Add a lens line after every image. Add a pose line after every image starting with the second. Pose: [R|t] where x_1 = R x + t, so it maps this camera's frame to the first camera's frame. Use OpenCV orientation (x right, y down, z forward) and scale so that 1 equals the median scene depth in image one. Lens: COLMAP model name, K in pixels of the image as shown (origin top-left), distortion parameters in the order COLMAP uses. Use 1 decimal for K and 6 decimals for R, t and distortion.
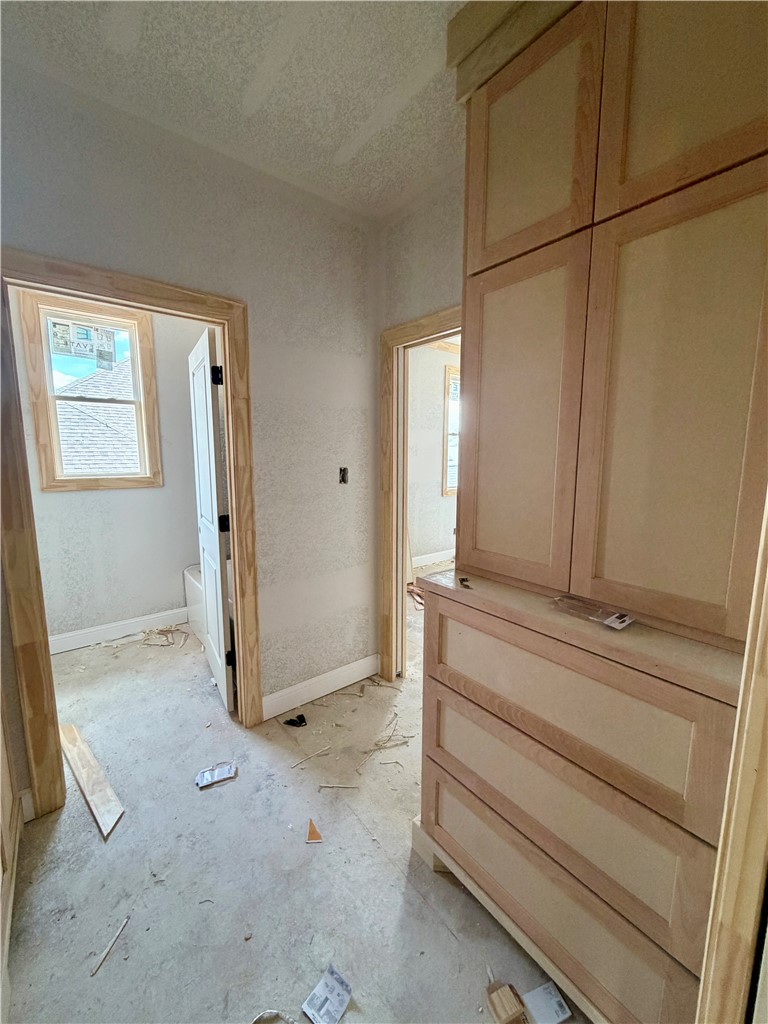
lens RADIAL K [[411.4, 0, 382.6], [0, 411.4, 509.4], [0, 0, 1]] dist [0.000968, -0.000152]
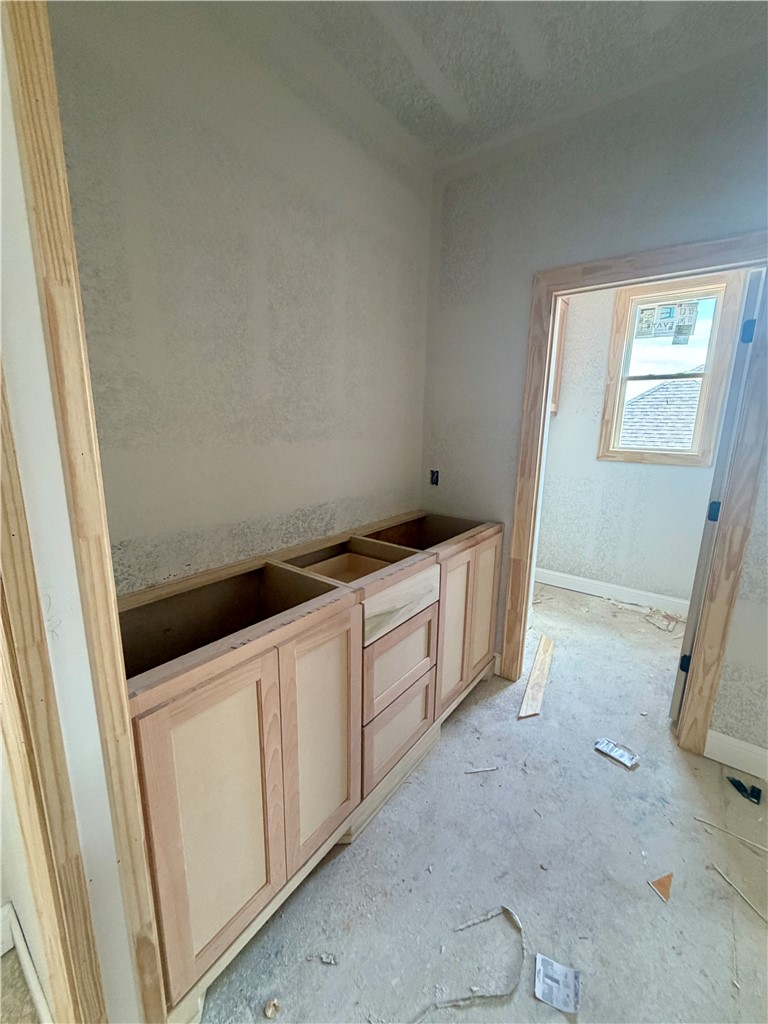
lens RADIAL K [[411.4, 0, 384.6], [0, 411.4, 510.0], [0, 0, 1]] dist [0.000968, -0.000152]
pose [[0.246337, 0.202864, -0.947715, 0.252693], [-0.158071, 0.973165, 0.167224, -0.002663], [0.956207, 0.108613, 0.271793, 0.117442]]
